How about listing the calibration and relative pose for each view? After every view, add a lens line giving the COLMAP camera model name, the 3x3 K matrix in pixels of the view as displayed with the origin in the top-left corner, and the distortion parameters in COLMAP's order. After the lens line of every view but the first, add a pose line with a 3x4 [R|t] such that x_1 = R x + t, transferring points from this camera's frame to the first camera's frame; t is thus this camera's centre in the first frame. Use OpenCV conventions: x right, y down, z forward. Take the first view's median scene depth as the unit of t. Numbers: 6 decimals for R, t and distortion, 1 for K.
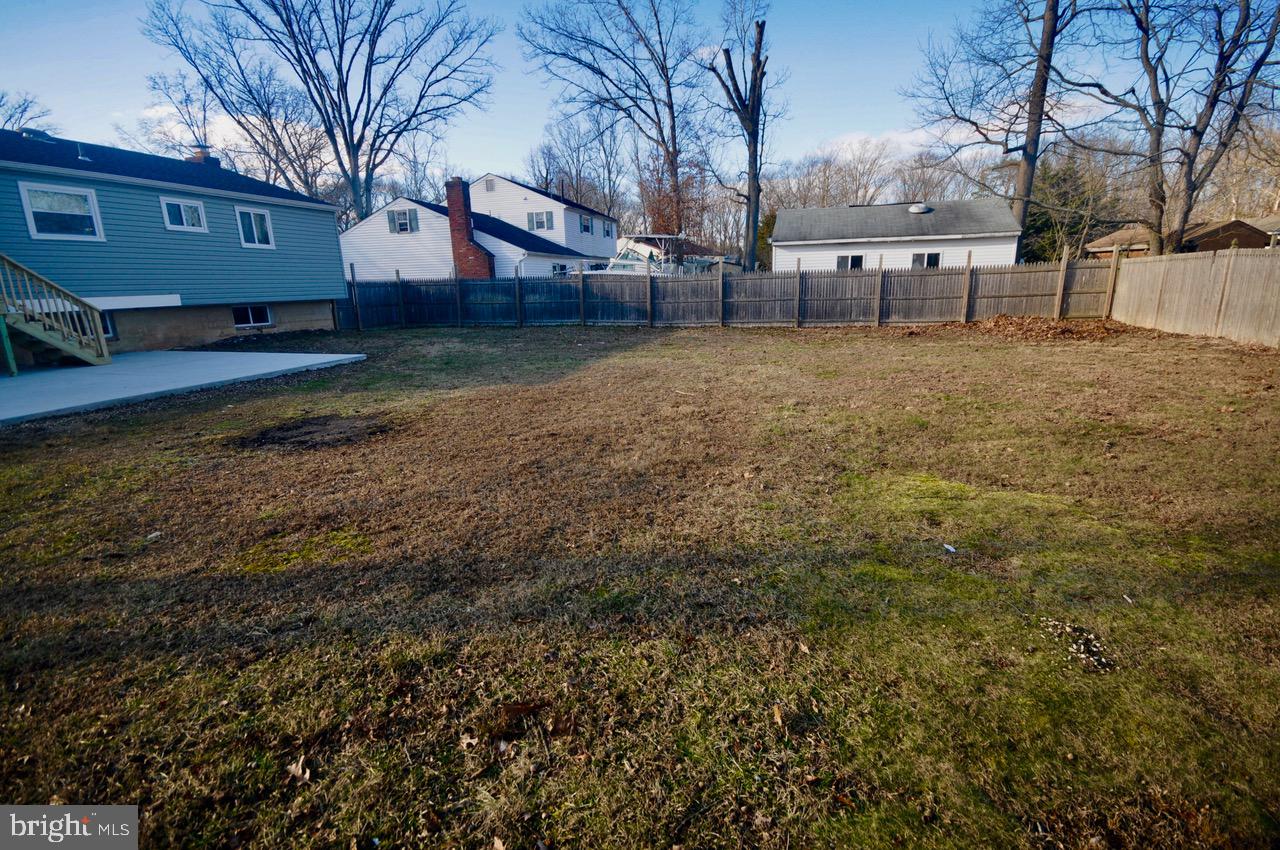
lens RADIAL K [[581.5, 0, 648.2], [0, 581.5, 438.0], [0, 0, 1]] dist [0.016769, -0.016537]
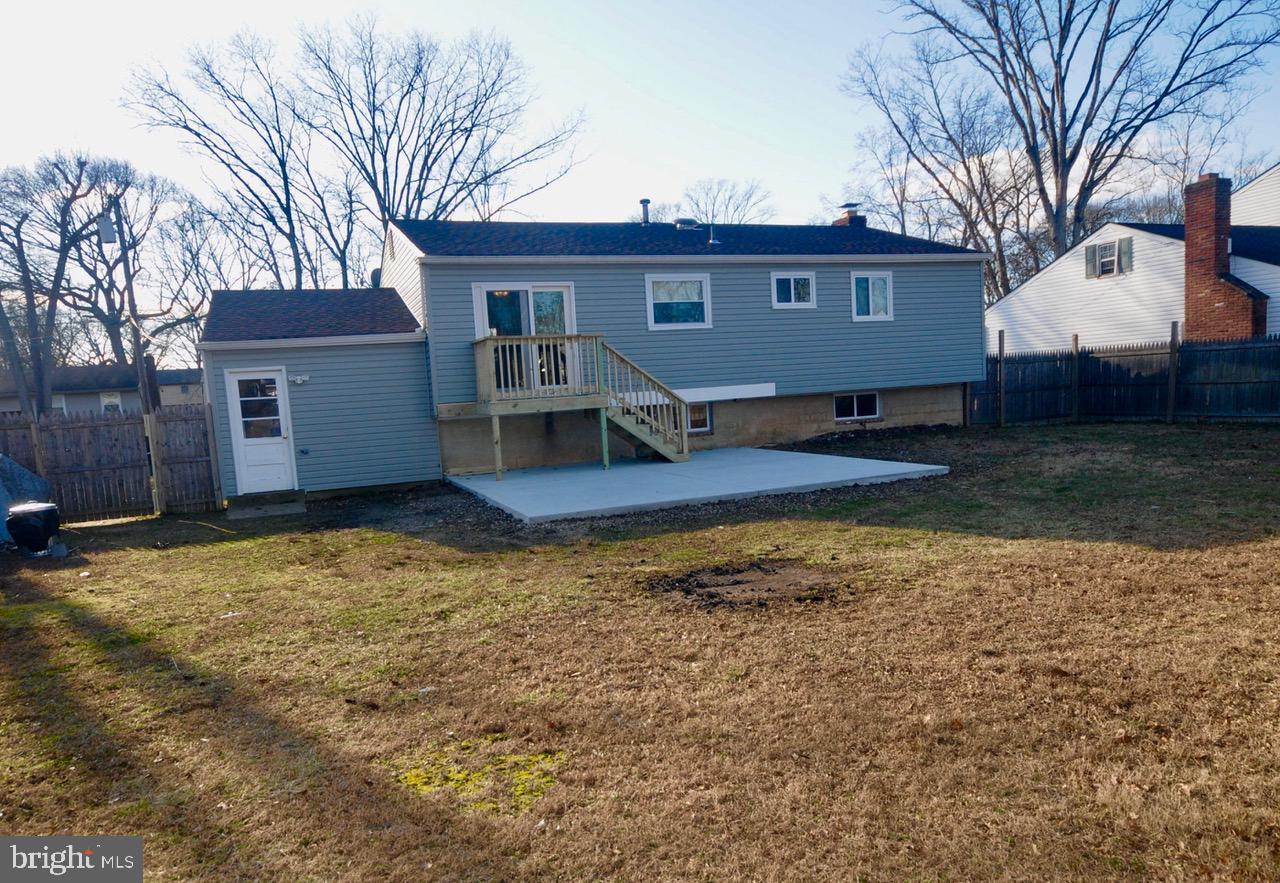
lens RADIAL K [[860.1, 0, 640.3], [0, 860.1, 472.4], [0, 0, 1]] dist [-0.003796, 0.018042]
pose [[0.603648, 0.062742, -0.794779, 0.056254], [-0.157986, 0.986543, -0.042113, -0.025999], [0.781441, 0.150985, 0.605437, 0.085079]]
